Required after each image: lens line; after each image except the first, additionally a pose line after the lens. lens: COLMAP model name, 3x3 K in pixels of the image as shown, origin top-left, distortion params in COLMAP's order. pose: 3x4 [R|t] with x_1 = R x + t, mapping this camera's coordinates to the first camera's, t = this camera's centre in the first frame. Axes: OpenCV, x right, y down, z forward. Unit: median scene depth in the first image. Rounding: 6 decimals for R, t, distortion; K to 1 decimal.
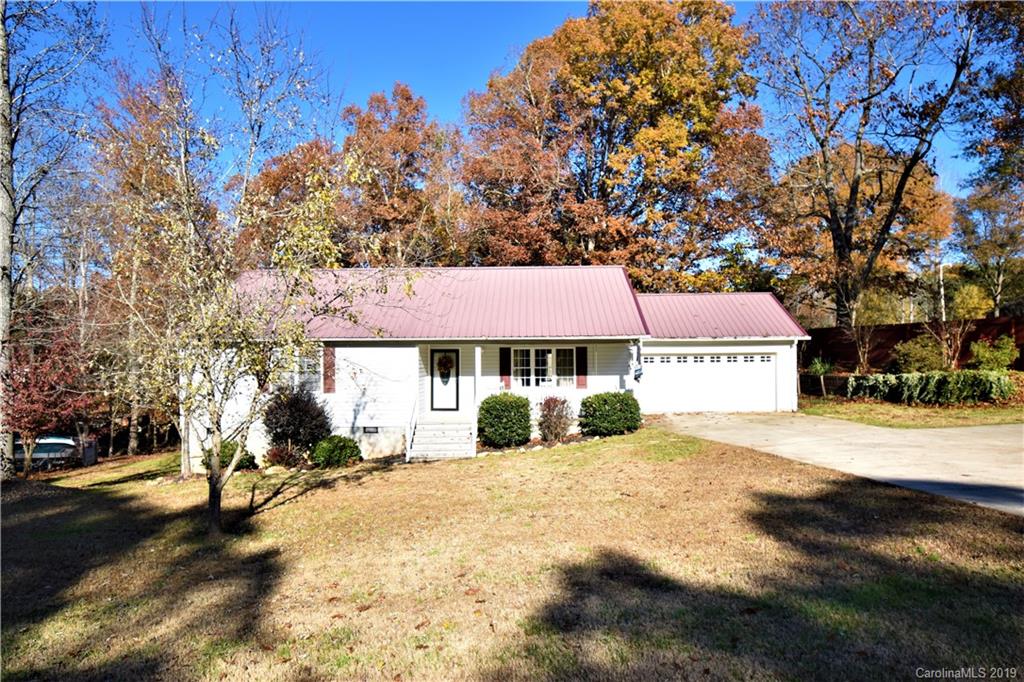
lens RADIAL K [[701.3, 0, 514.2], [0, 701.3, 328.0], [0, 0, 1]] dist [0.001224, -0.001671]
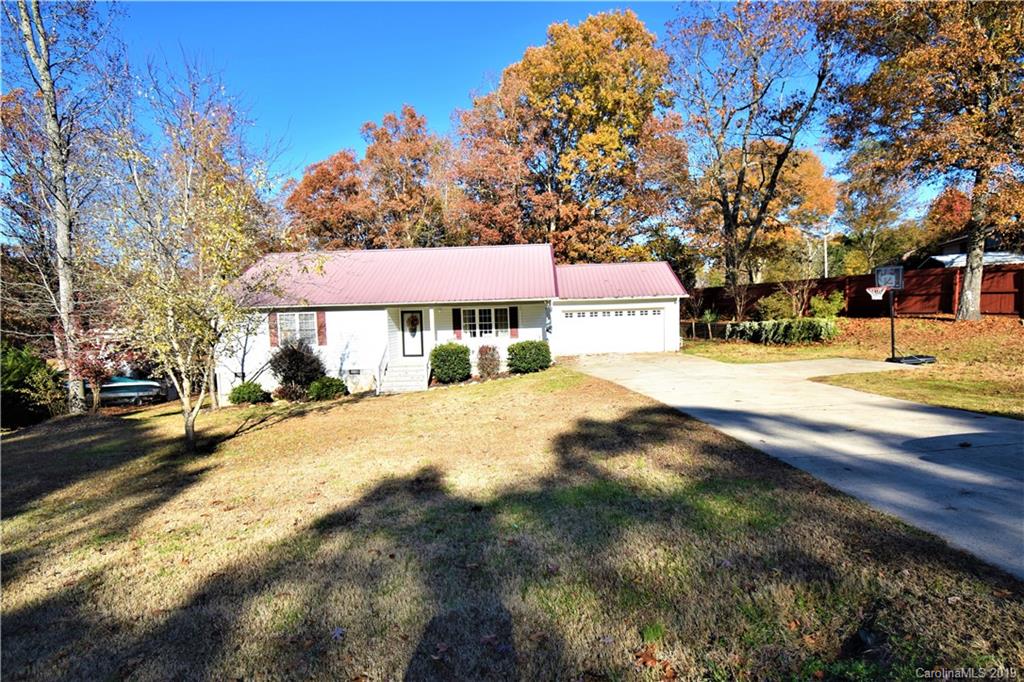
lens RADIAL K [[523.2, 0, 512.0], [0, 523.2, 341.0], [0, 0, 1]] dist [0.001121, -0.000319]
pose [[0.999596, -0.021247, -0.018852, 0.105704], [0.022969, 0.995079, 0.096389, -0.003990], [0.016712, -0.096783, 0.995165, 0.006157]]
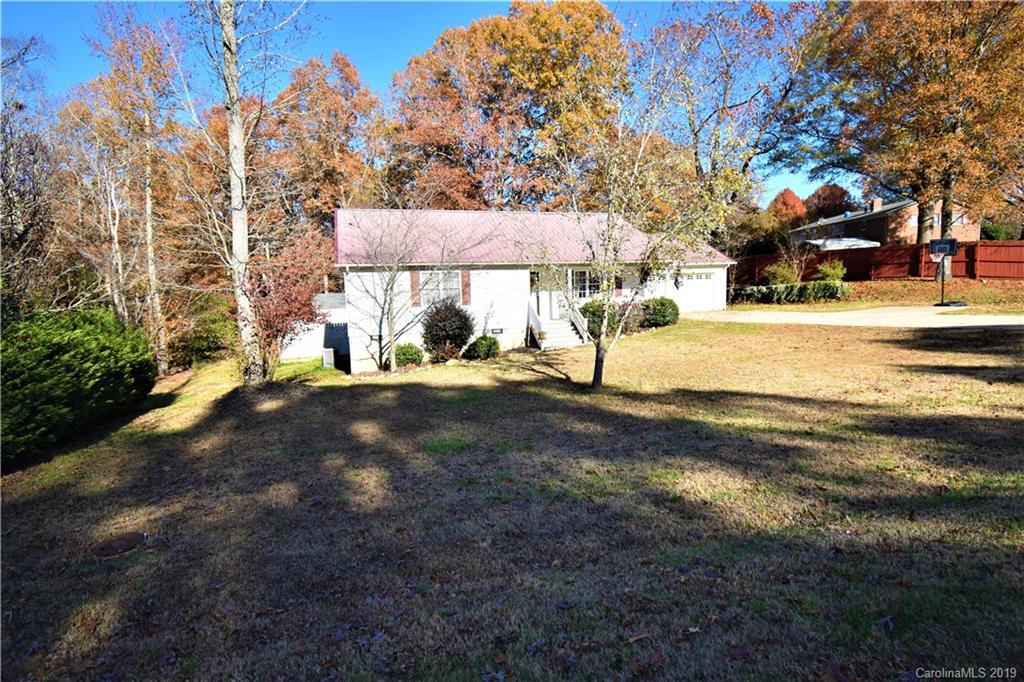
lens RADIAL K [[531.1, 0, 517.3], [0, 531.1, 348.4], [0, 0, 1]] dist [0.026944, -0.033449]
pose [[0.942164, -0.057233, 0.330231, -0.452429], [0.008319, 0.989002, 0.147671, 0.023626], [-0.335050, -0.136383, 0.932277, 0.021903]]
